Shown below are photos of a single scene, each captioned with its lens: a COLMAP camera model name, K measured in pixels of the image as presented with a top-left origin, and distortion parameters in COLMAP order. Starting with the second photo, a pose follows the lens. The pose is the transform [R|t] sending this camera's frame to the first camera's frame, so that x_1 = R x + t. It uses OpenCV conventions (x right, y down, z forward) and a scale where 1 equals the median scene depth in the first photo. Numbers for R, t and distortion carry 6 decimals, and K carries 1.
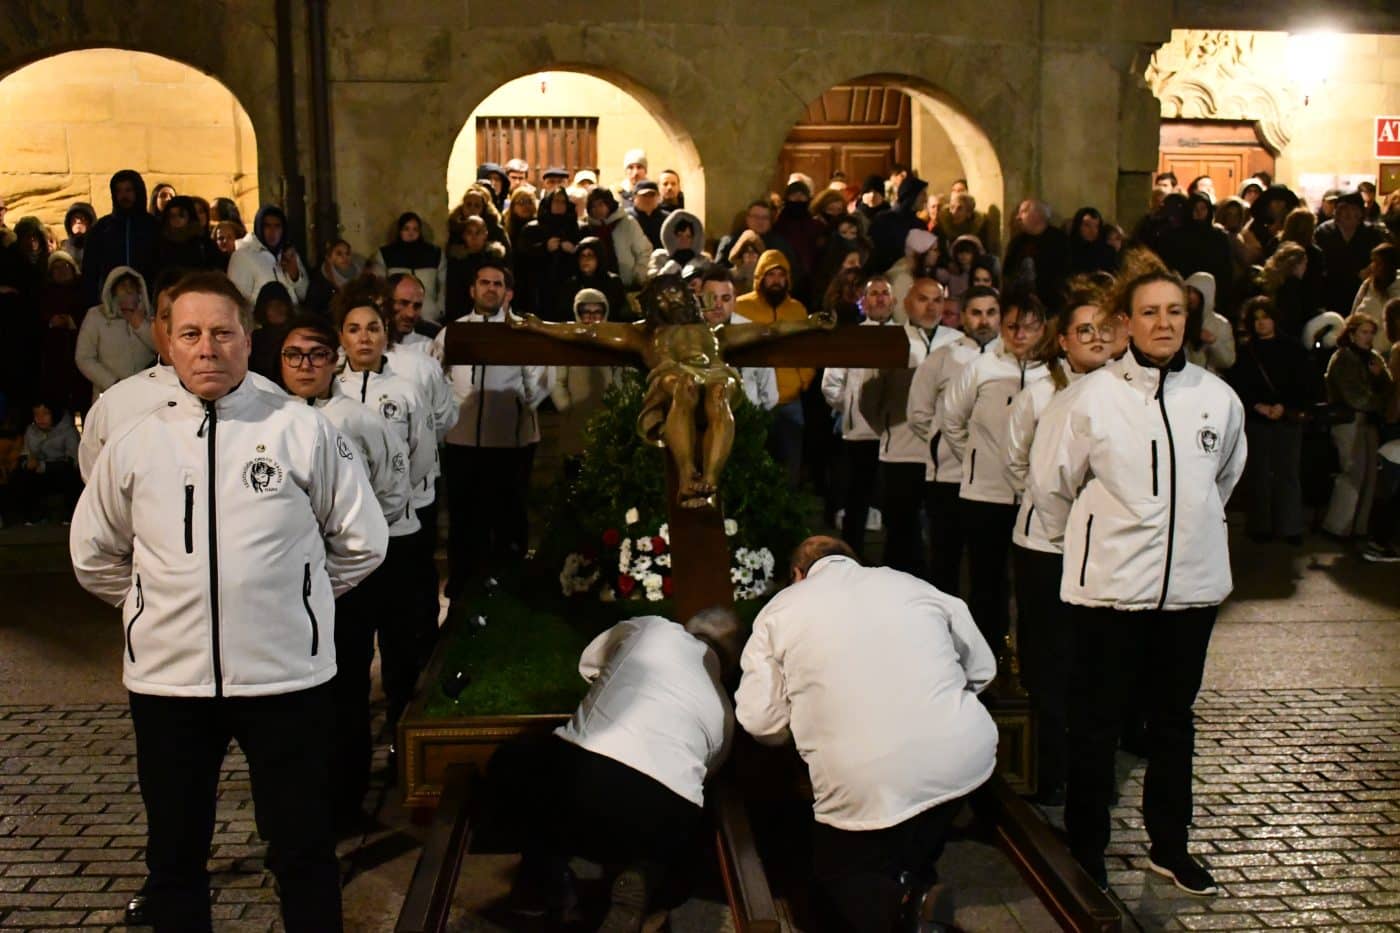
lens RADIAL K [[1716.1, 0, 702.8], [0, 1716.1, 469.1], [0, 0, 1]] dist [-0.060650, 0.021570]
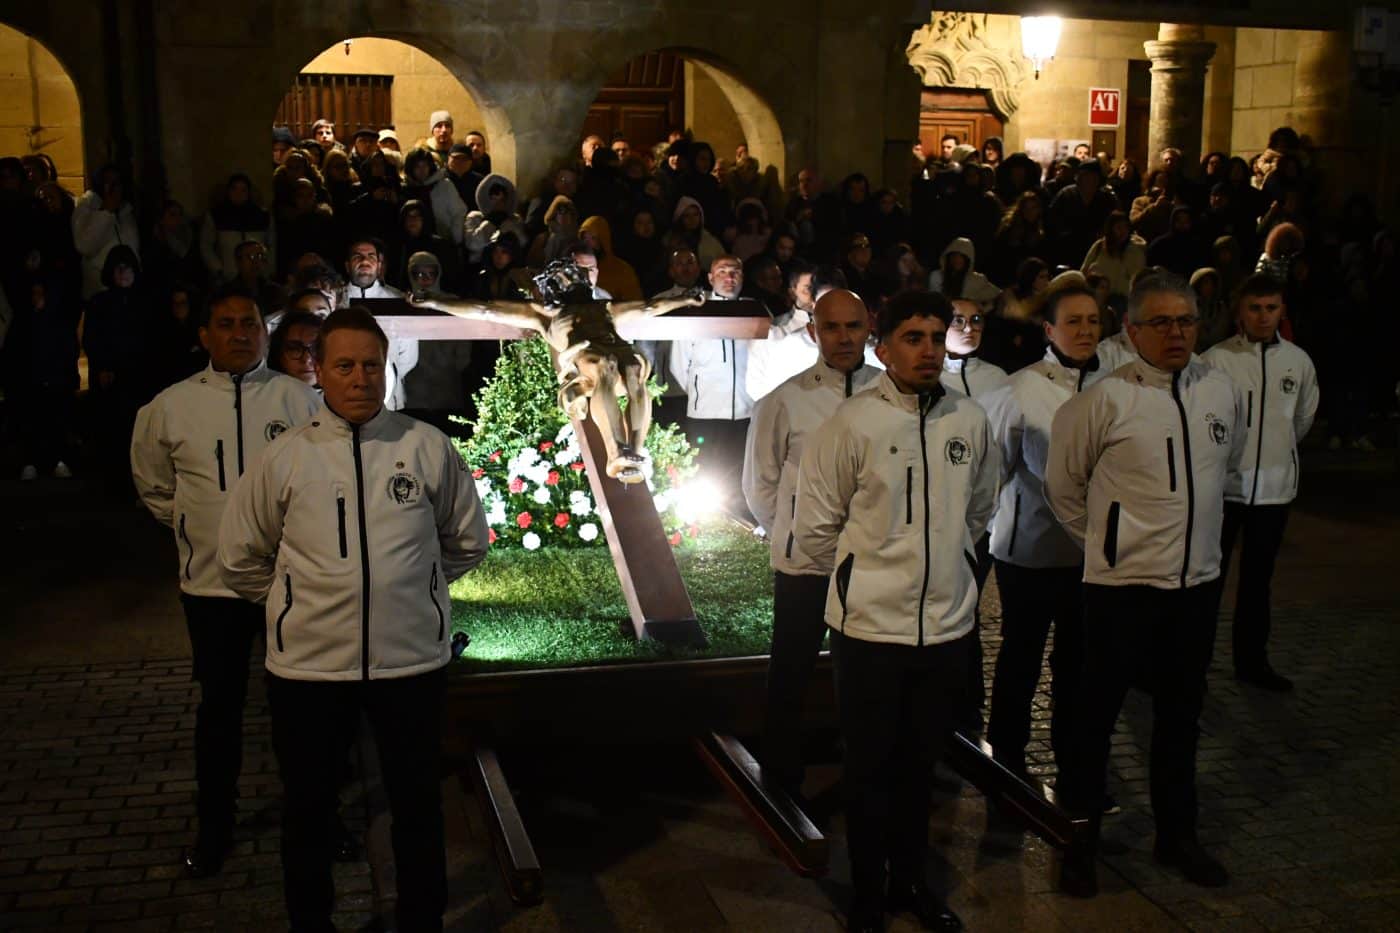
lens RADIAL K [[1661.8, 0, 703.9], [0, 1661.8, 468.7], [0, 0, 1]] dist [-0.050828, 0.002085]
pose [[0.980939, -0.020666, 0.193214, -0.089253], [0.010618, 0.998544, 0.052892, -0.021458], [-0.194026, -0.049832, 0.979730, -0.043307]]
